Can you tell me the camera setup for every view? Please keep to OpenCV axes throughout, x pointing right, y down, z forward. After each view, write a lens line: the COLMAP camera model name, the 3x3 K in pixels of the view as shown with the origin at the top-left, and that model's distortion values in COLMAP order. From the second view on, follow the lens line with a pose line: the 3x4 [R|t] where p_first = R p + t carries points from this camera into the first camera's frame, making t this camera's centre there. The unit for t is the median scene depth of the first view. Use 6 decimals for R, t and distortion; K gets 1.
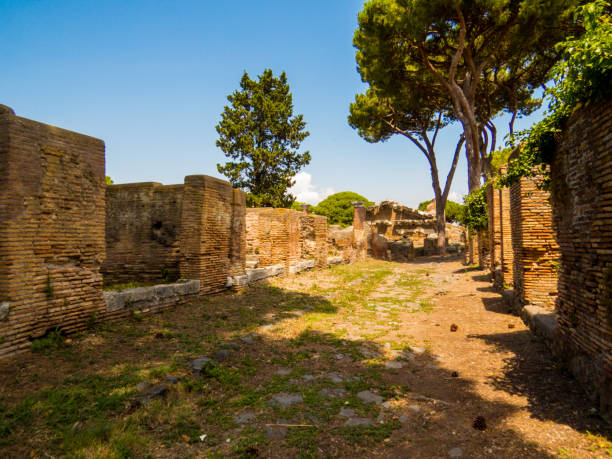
lens RADIAL K [[446.0, 0, 306.0], [0, 446.0, 229.5], [0, 0, 1]] dist [-0.005657, 0.001364]
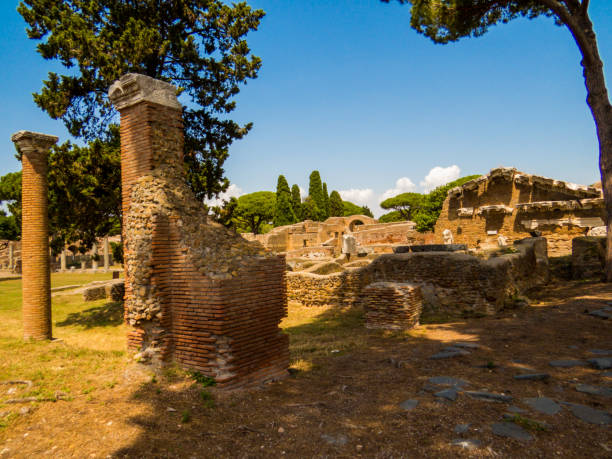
lens RADIAL K [[446.0, 0, 306.0], [0, 446.0, 229.5], [0, 0, 1]] dist [-0.005657, 0.001364]
pose [[0.947797, -0.029503, -0.317508, 0.127478], [0.029954, 0.999545, -0.003461, 0.004628], [0.317465, -0.006231, 0.948249, 0.411344]]
